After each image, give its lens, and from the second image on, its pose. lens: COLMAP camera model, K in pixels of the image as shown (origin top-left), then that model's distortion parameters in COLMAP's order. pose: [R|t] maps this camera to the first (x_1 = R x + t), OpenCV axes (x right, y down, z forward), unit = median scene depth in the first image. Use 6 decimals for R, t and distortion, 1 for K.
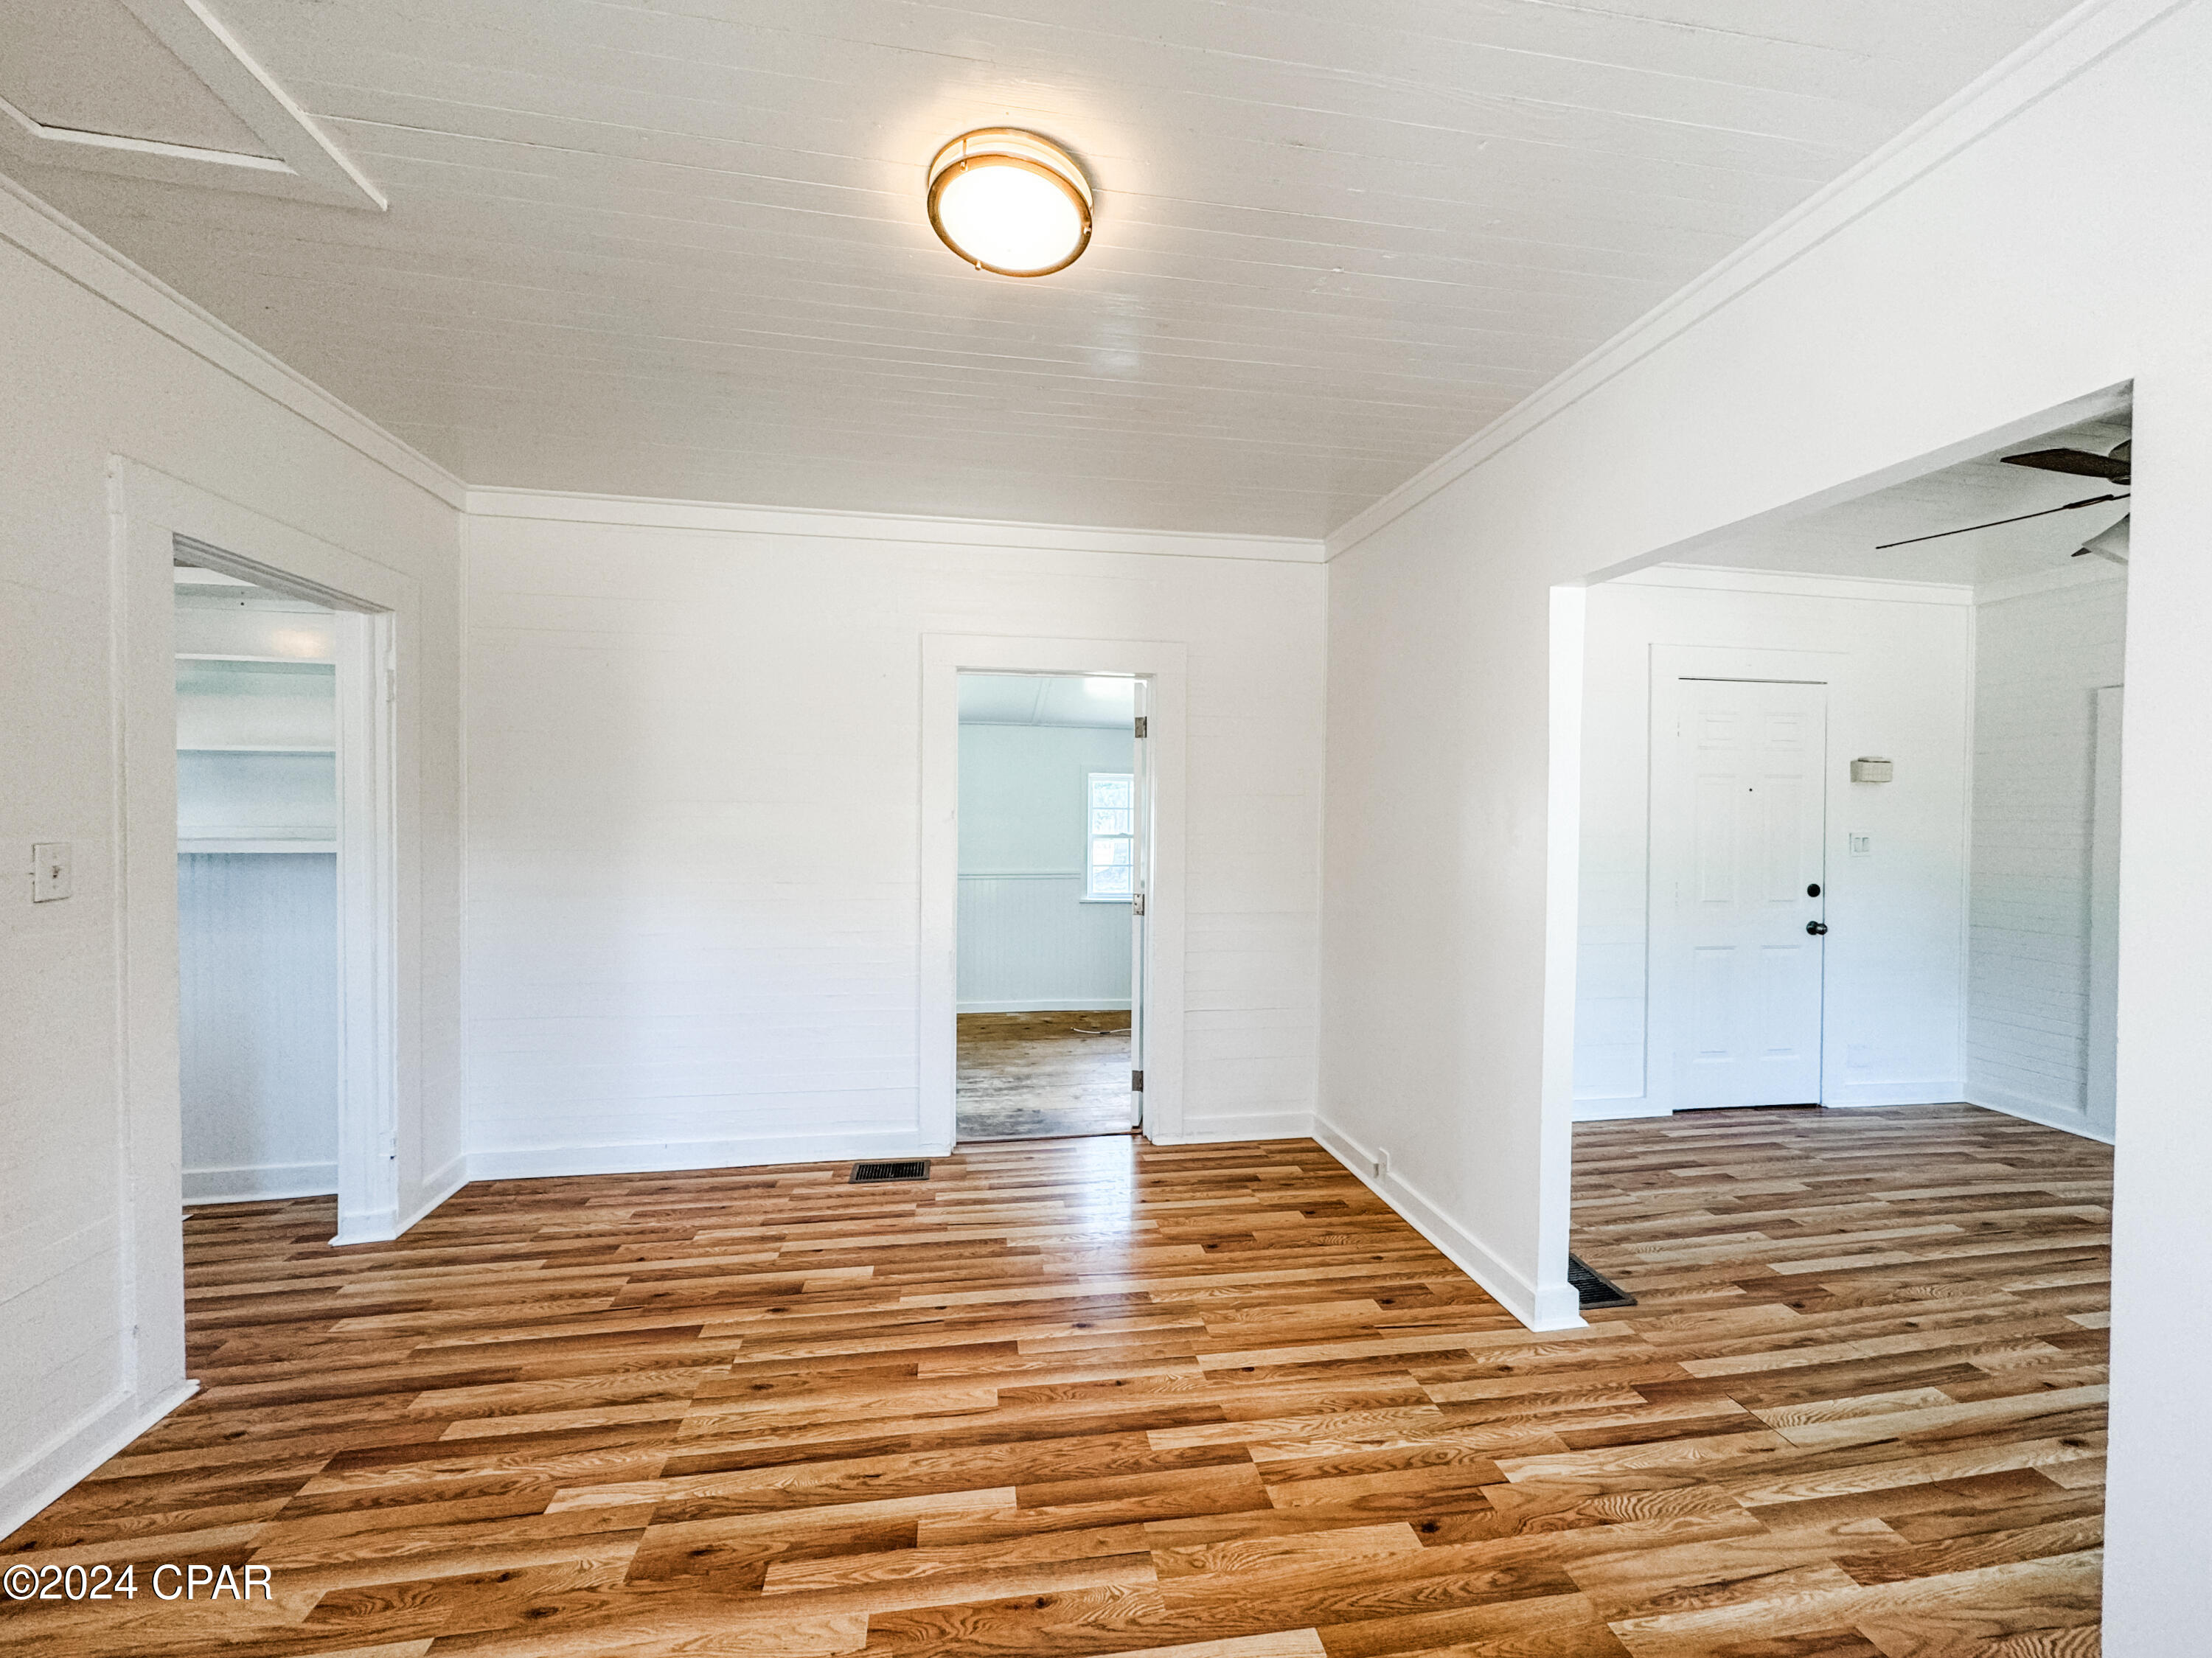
lens RADIAL K [[887.9, 0, 1096.9], [0, 887.9, 848.2], [0, 0, 1]] dist [0.003015, -0.000980]
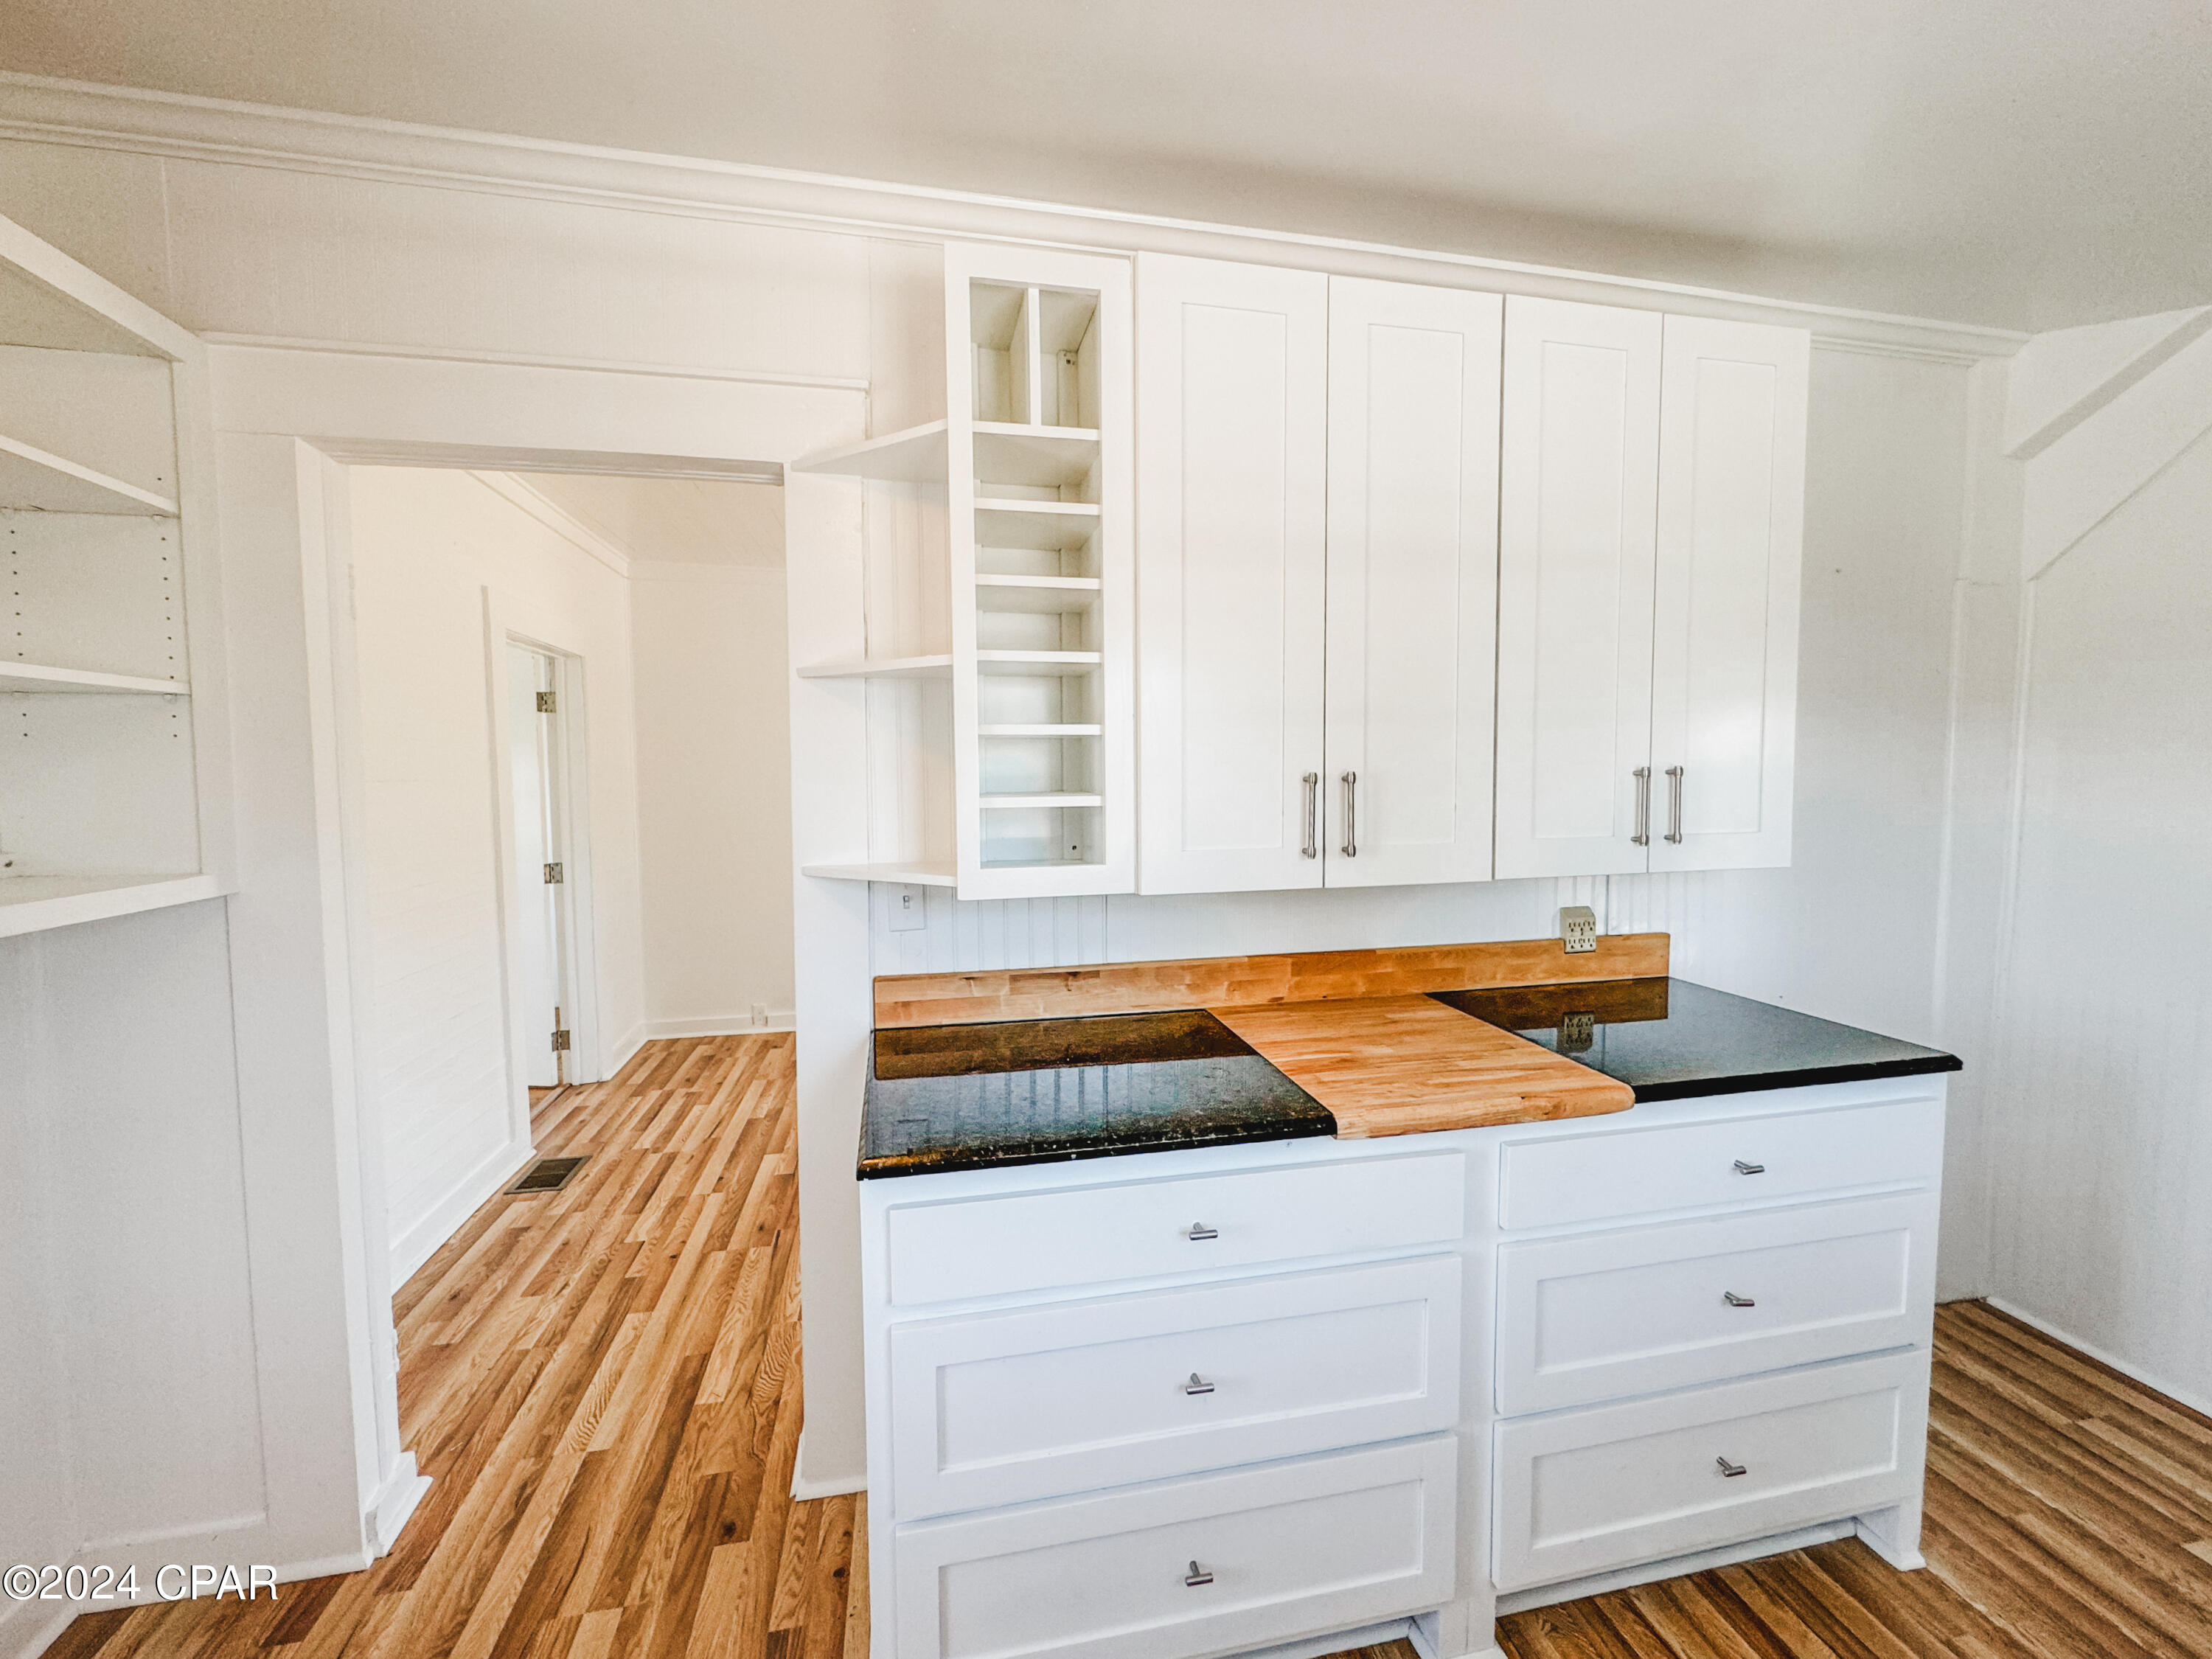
lens RADIAL K [[888.0, 0, 1092.7], [0, 888.0, 838.9], [0, 0, 1]] dist [0.003015, -0.000980]
pose [[-0.038864, -0.070626, 0.996745, -1.710473], [0.037260, 0.996703, 0.072076, -0.057310], [-0.998550, 0.039940, -0.036104, 0.644905]]
